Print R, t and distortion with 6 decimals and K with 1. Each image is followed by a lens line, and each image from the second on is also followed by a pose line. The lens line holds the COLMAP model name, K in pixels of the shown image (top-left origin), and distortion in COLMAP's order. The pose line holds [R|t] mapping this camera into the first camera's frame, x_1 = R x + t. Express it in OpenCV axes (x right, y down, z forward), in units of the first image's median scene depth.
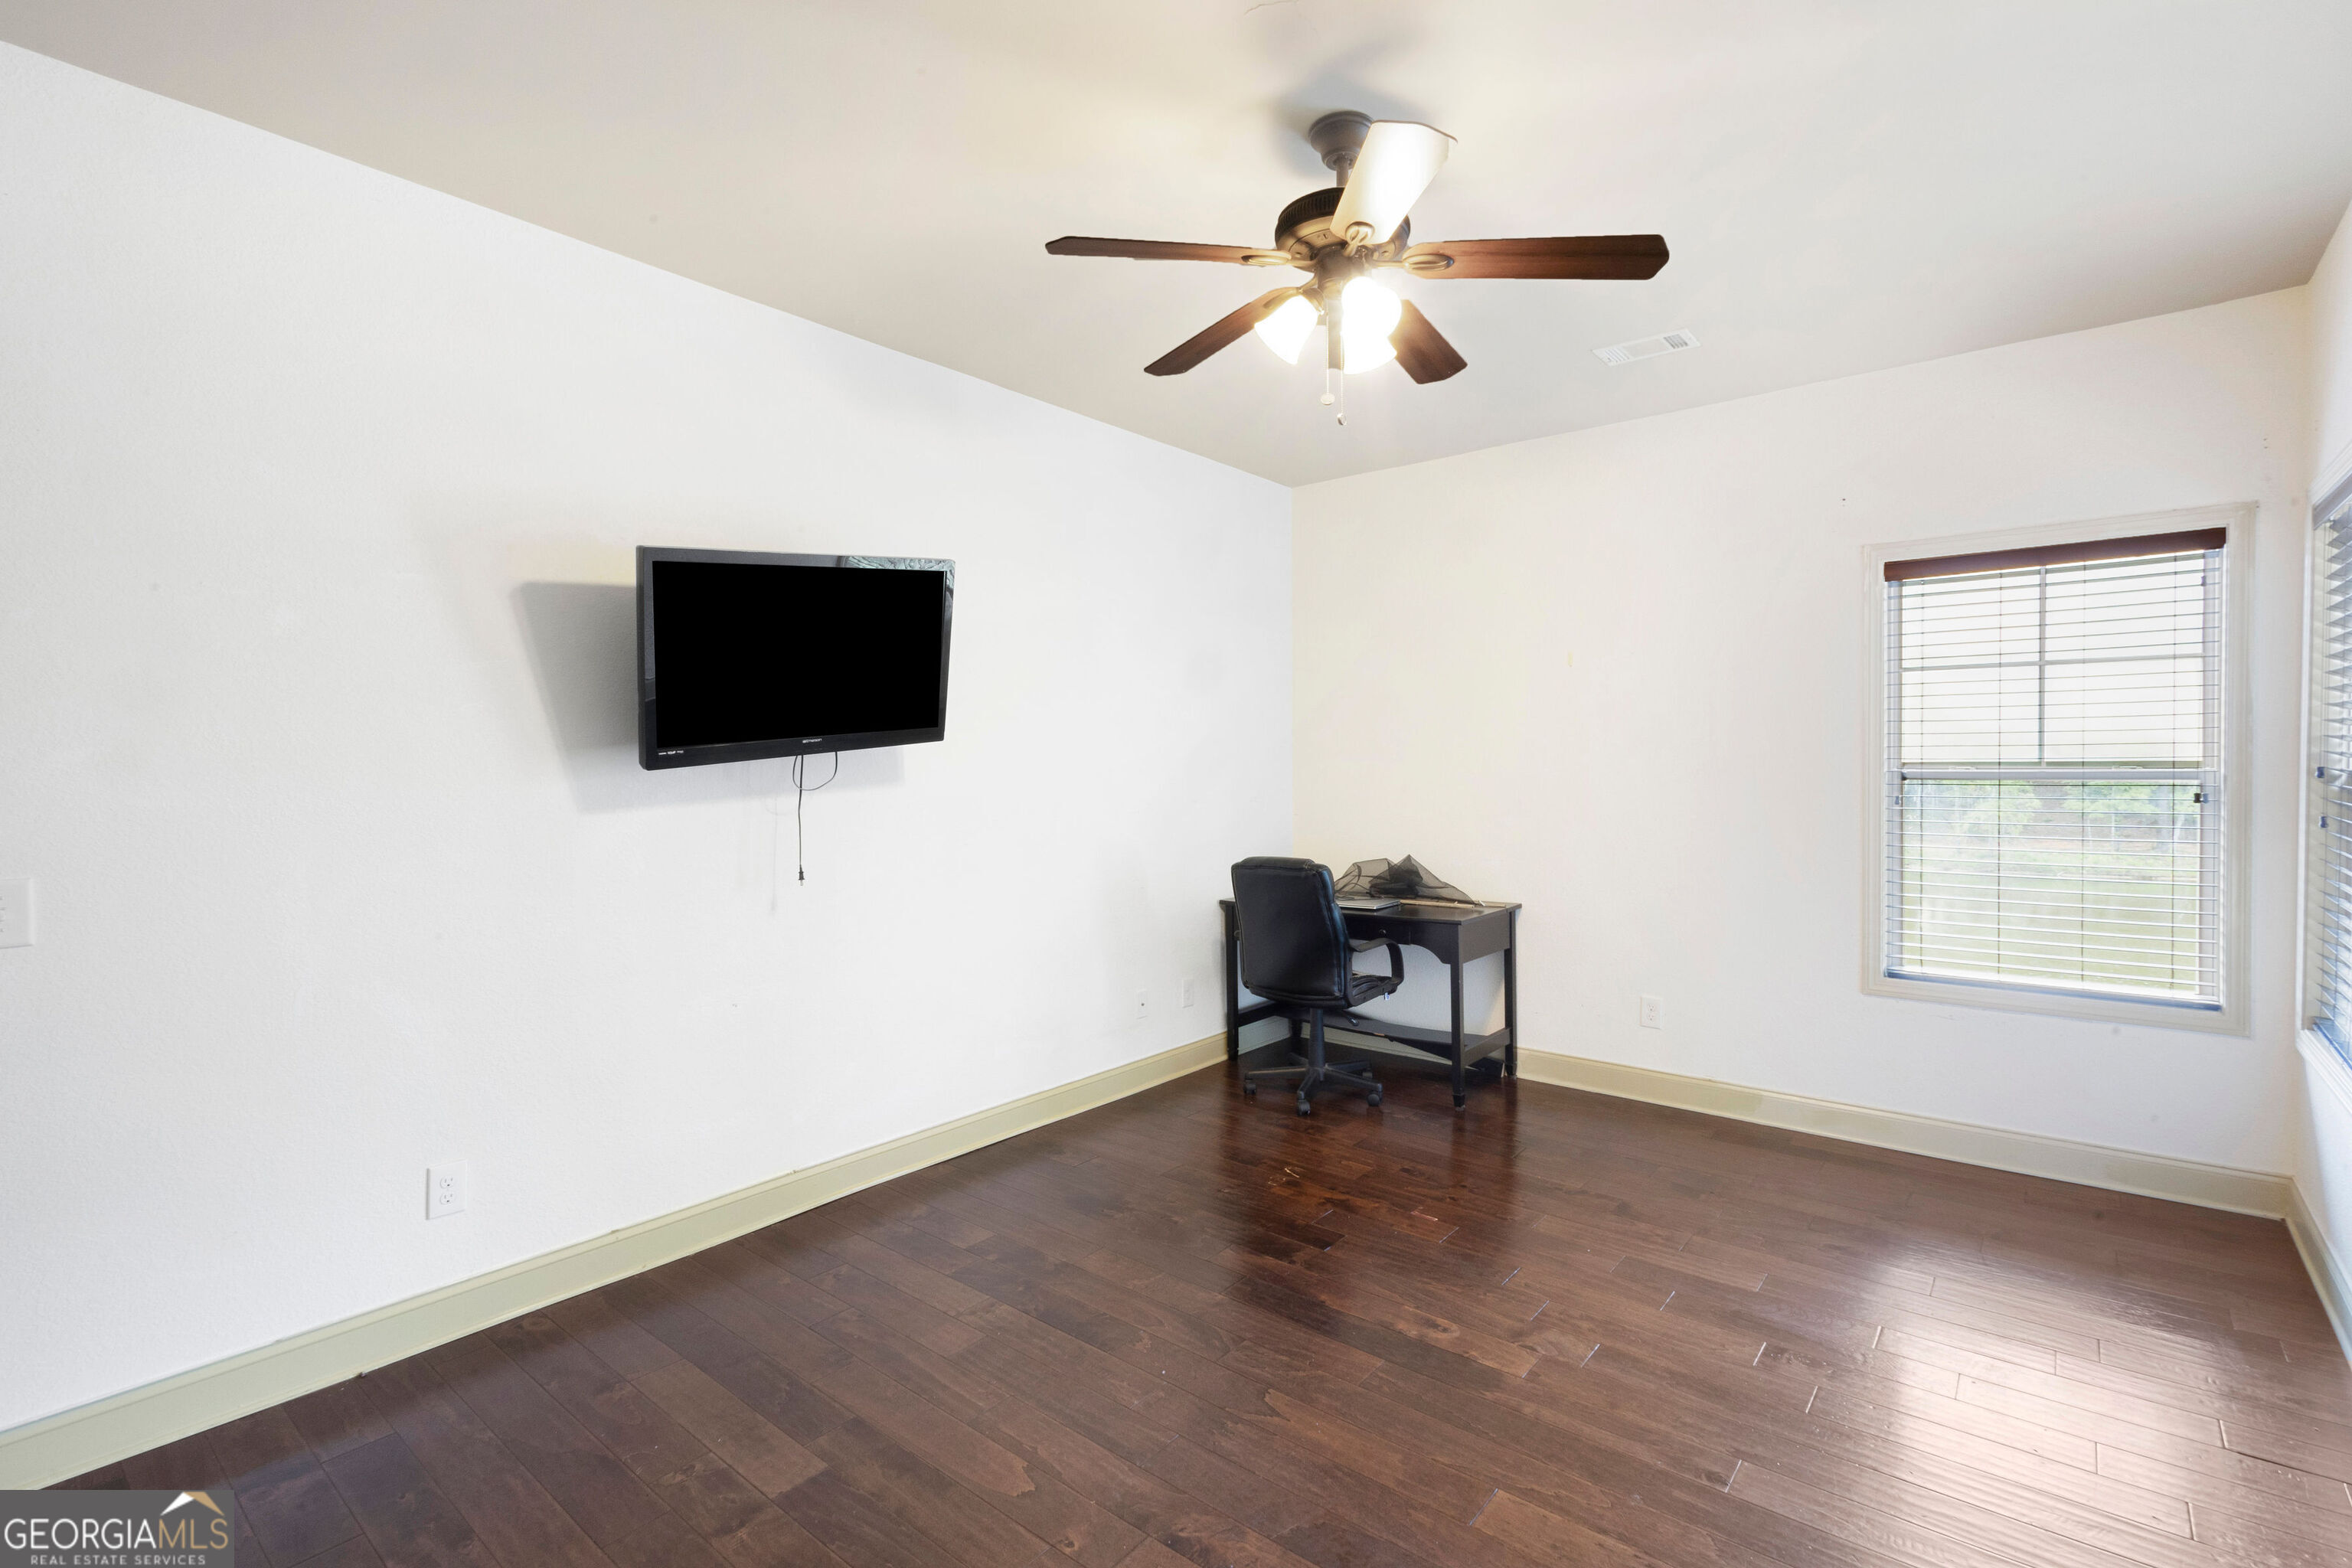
lens RADIAL K [[1074.9, 0, 1185.8], [0, 1074.9, 777.3], [0, 0, 1]] dist [0.004802, -0.001322]
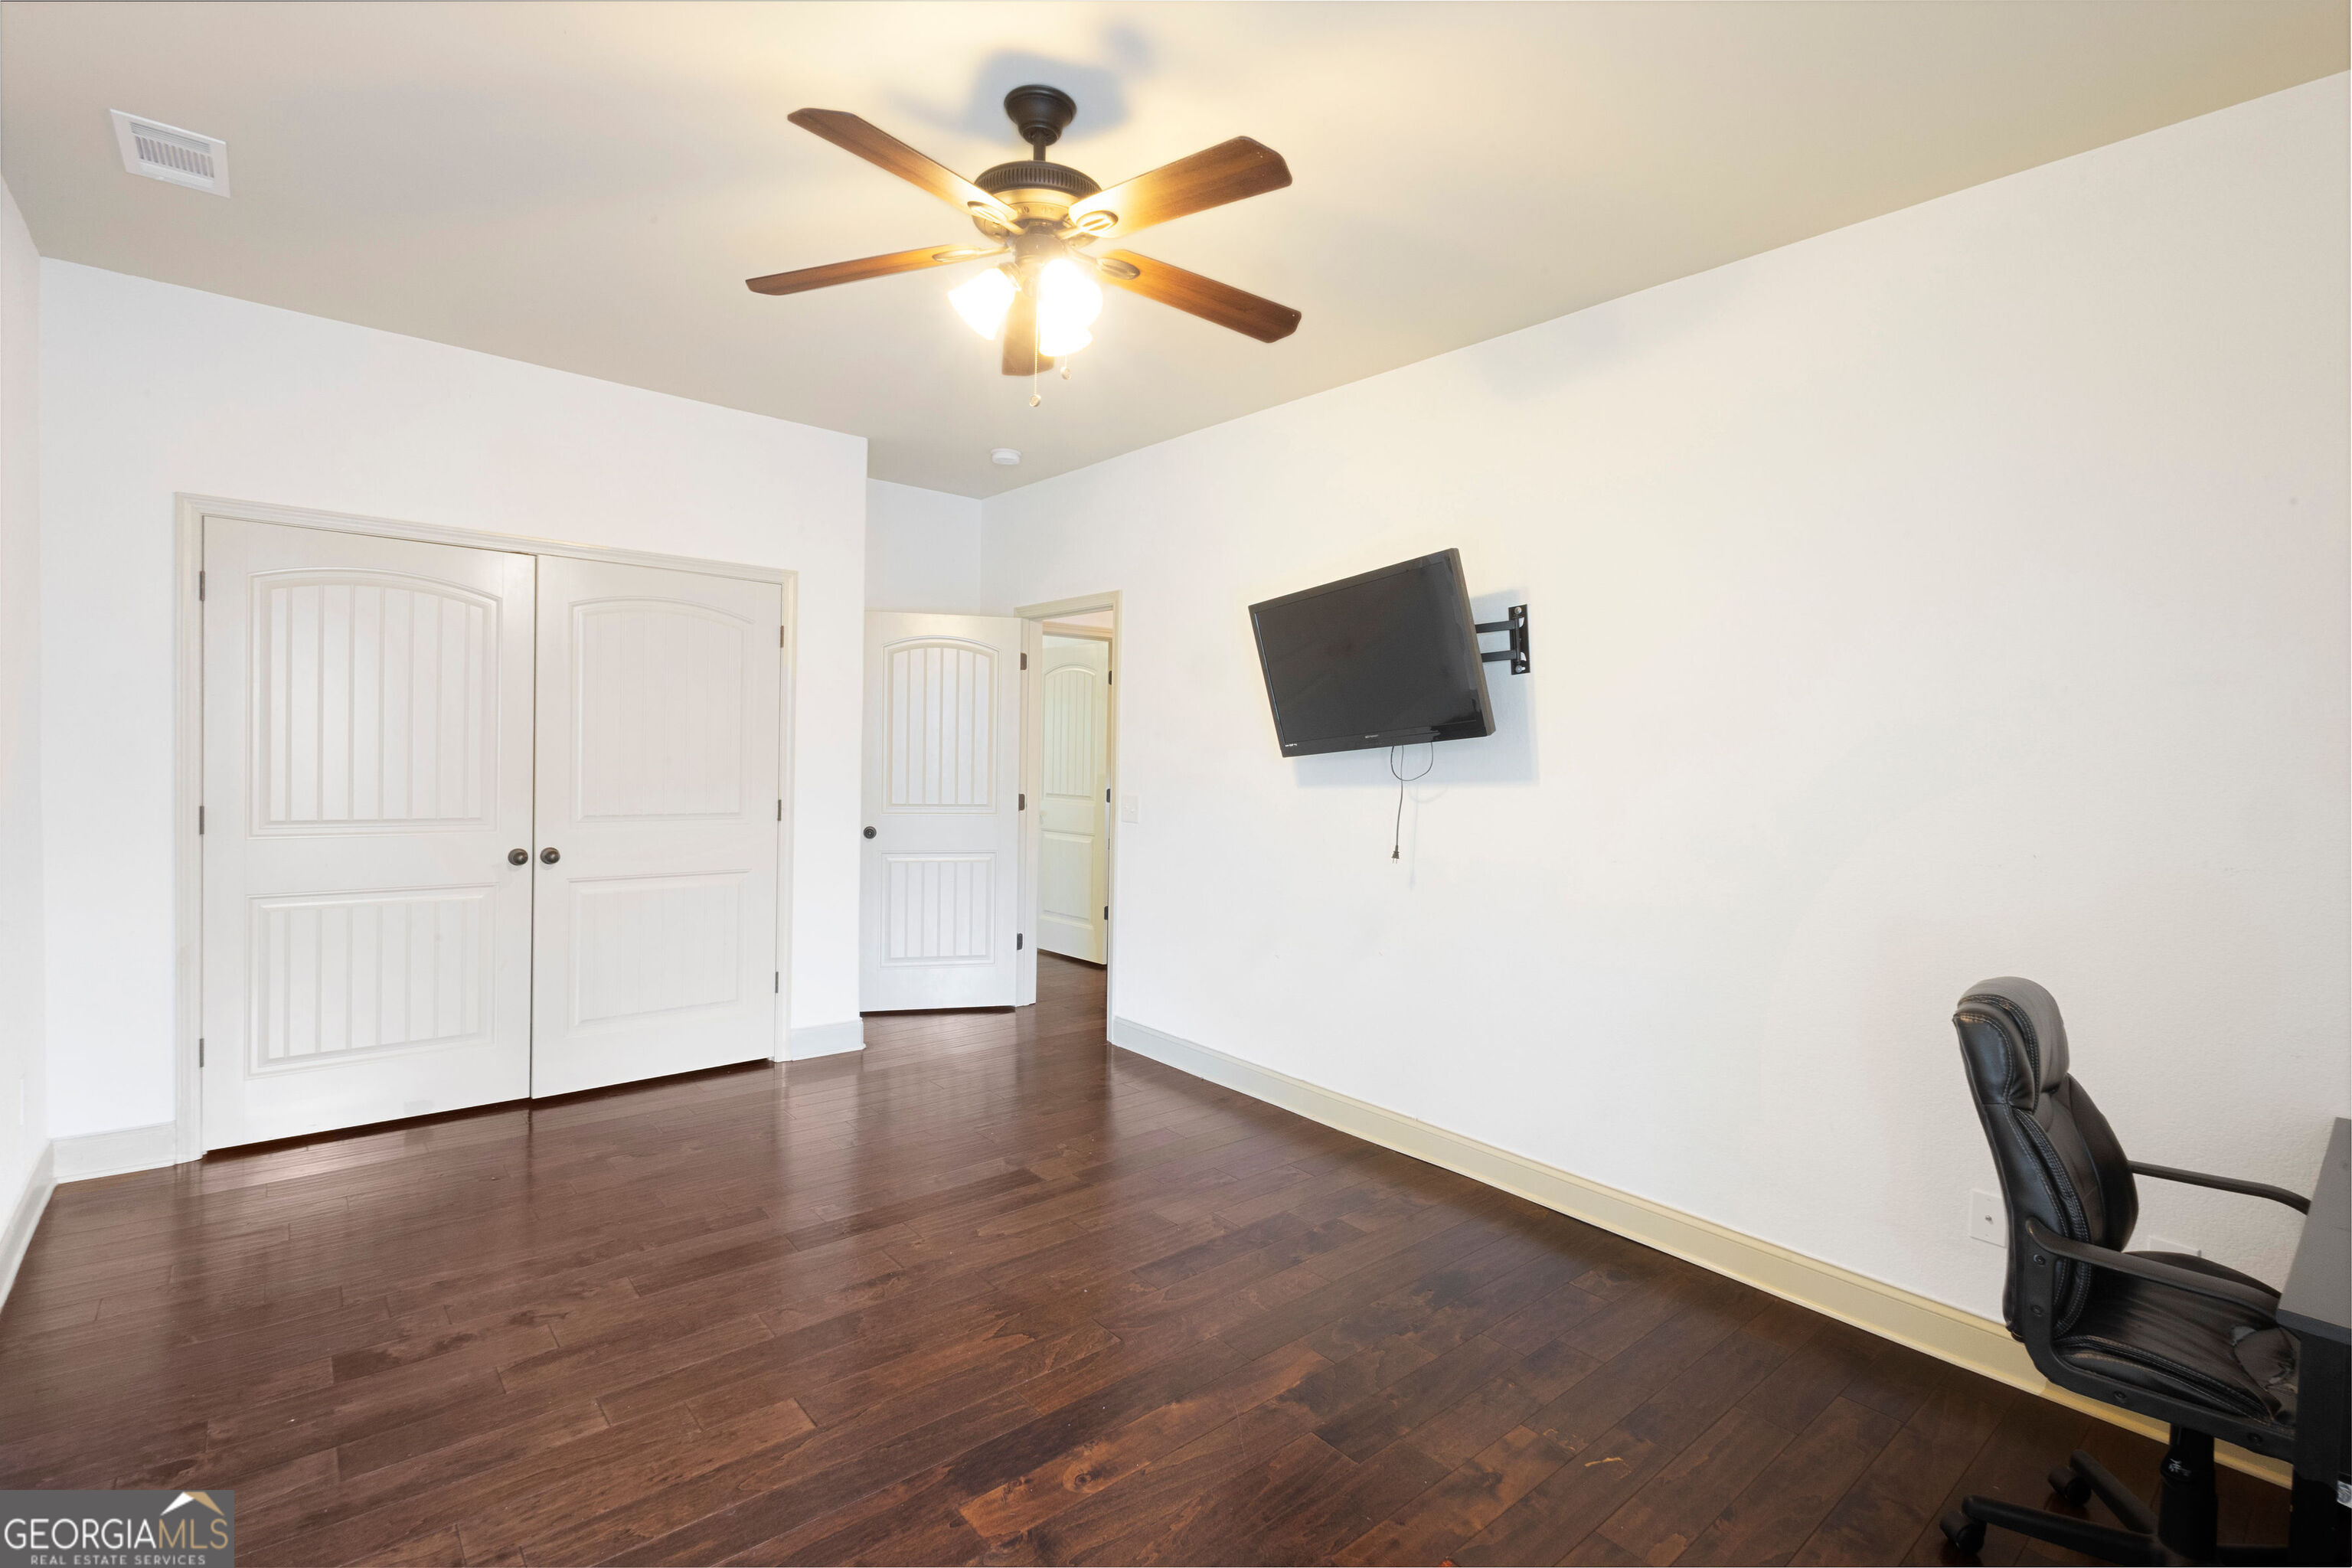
lens RADIAL K [[1074.9, 0, 1171.8], [0, 1074.9, 773.5], [0, 0, 1]] dist [0.004802, -0.001322]
pose [[-0.182851, 0.026468, -0.982784, 0.806783], [-0.040769, 0.998574, 0.034478, -0.023584], [0.982295, 0.046372, -0.181511, 0.969327]]
